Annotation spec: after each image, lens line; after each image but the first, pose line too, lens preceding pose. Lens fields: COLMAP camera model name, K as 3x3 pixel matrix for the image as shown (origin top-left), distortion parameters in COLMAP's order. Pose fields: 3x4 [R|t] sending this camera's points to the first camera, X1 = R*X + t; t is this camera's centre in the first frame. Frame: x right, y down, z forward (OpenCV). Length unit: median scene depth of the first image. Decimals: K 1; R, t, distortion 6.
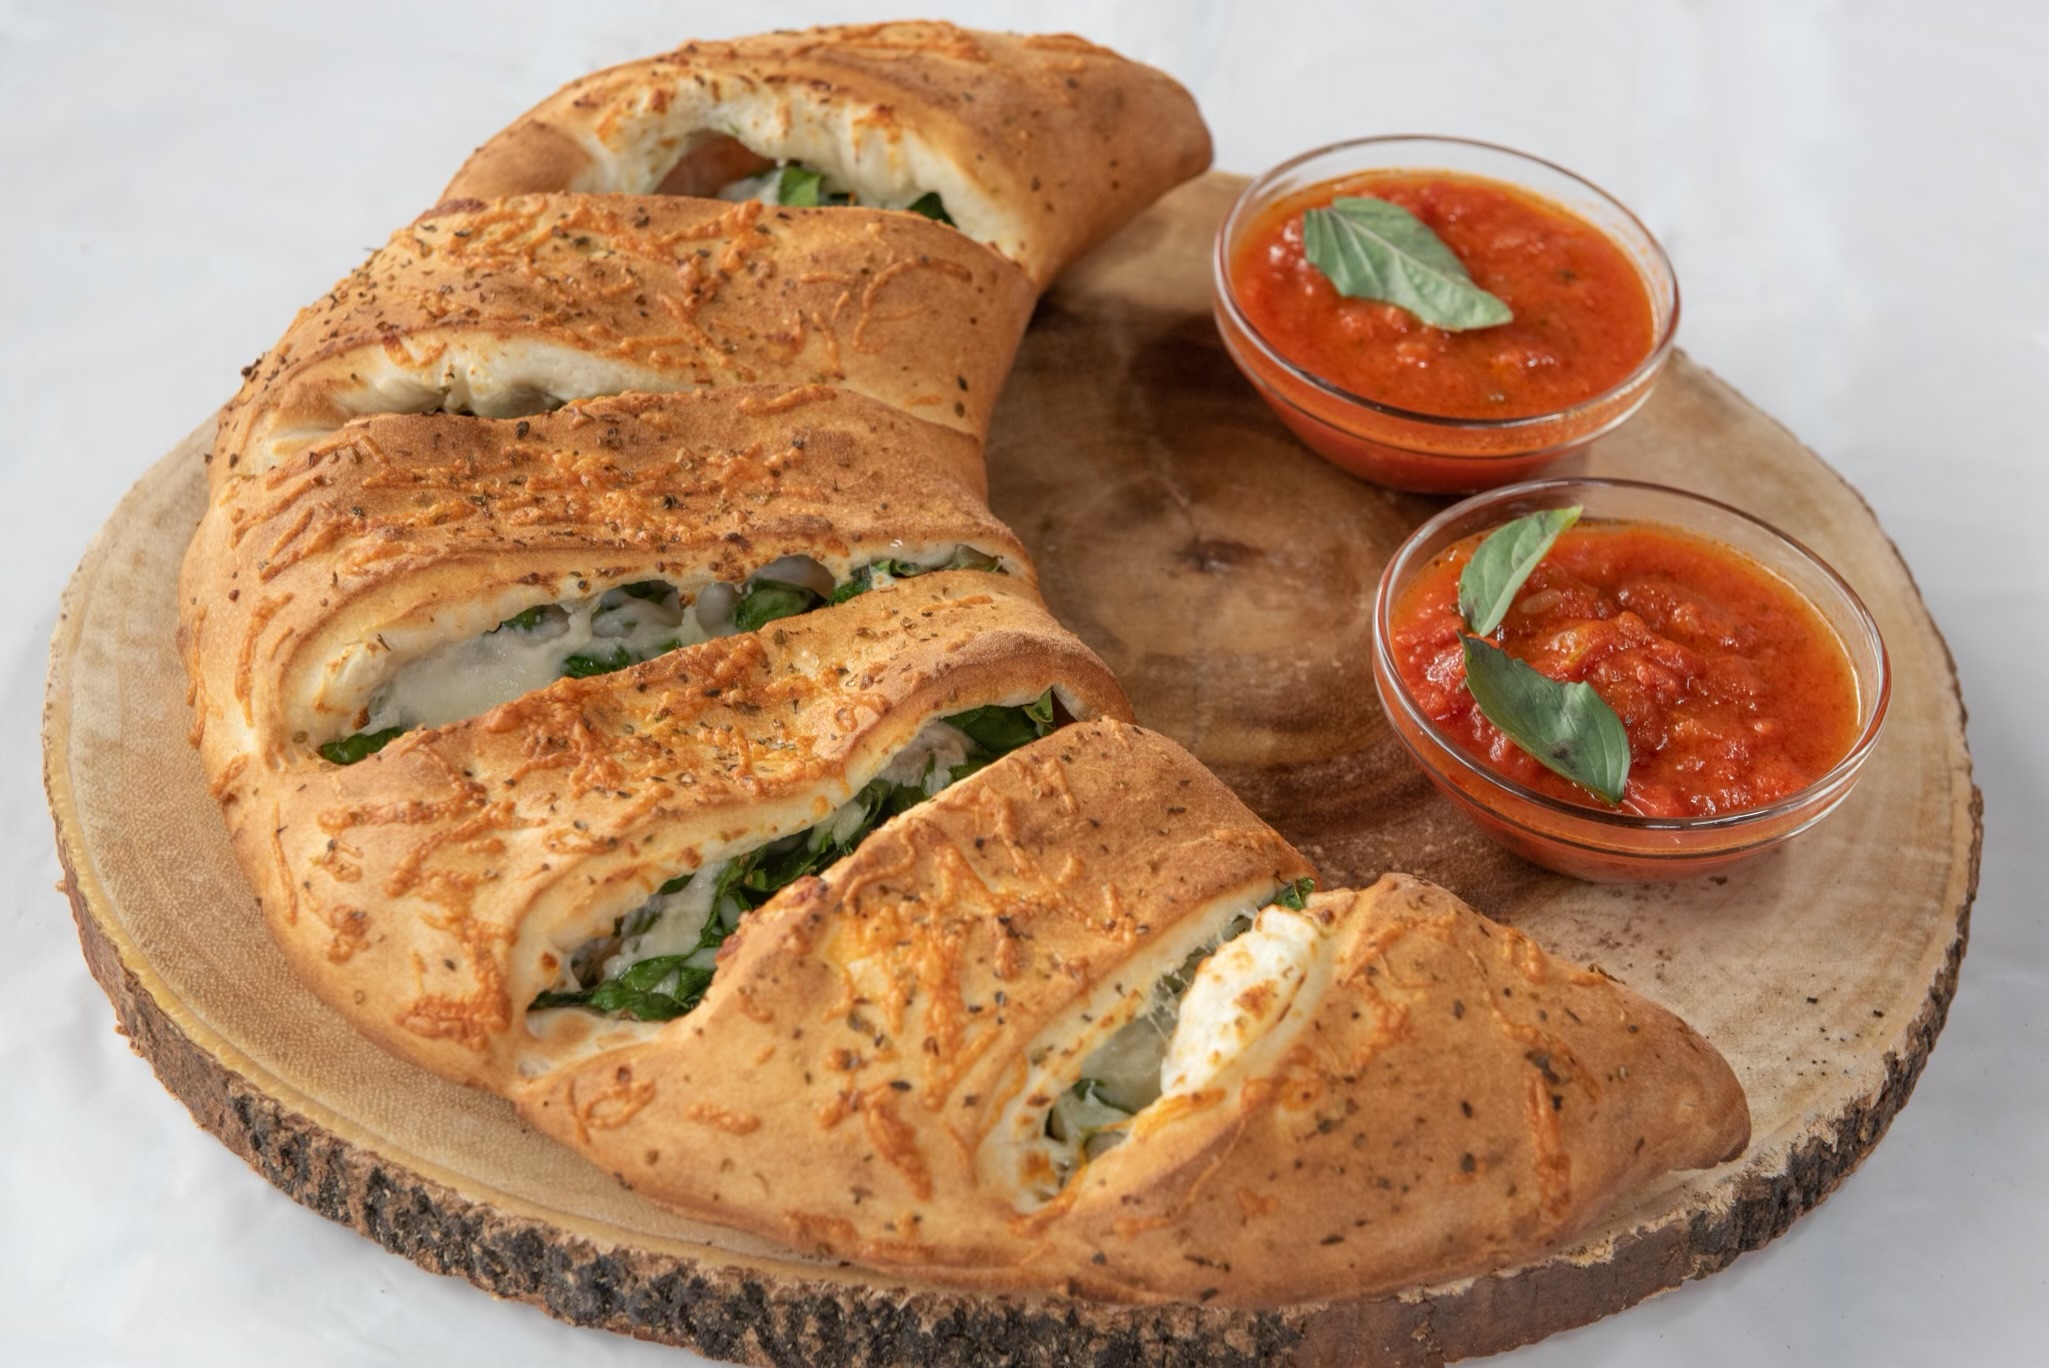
lens RADIAL K [[4129.9, 0, 1046.3], [0, 4129.9, 650.5], [0, 0, 1]] dist [0.017481, 0.000000]
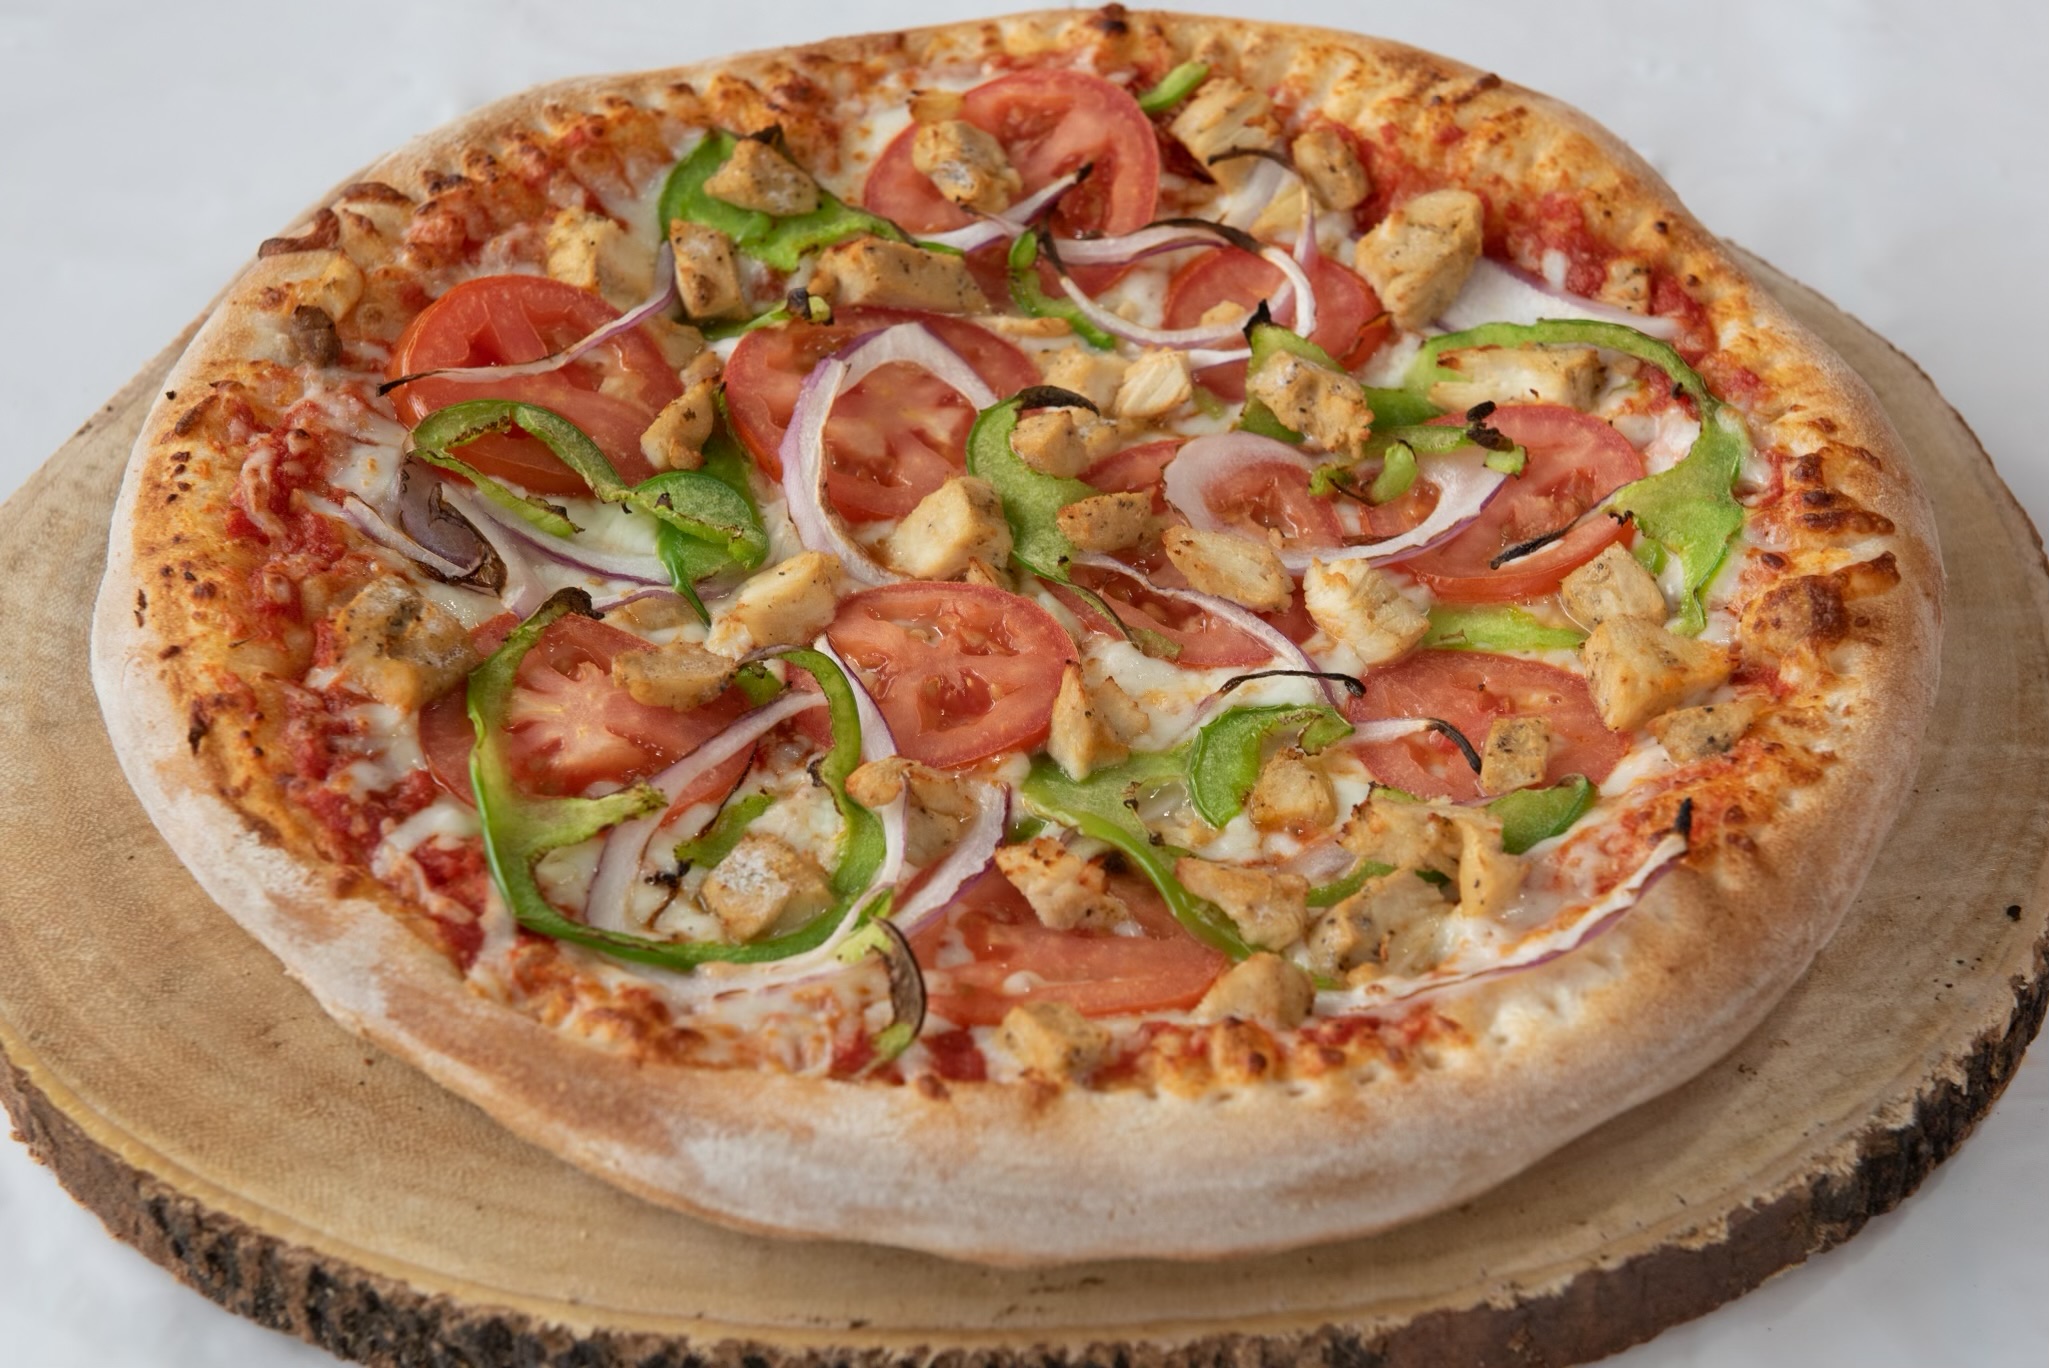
lens RADIAL K [[4129.9, 0, 1014.5], [0, 4129.9, 716.5], [0, 0, 1]] dist [0.017481, 0.000000]
pose [[0.995664, -0.092937, -0.003936, -0.000006], [0.092964, 0.995642, 0.007363, 0.016301], [0.003234, -0.007697, 0.999965, 0.121921]]
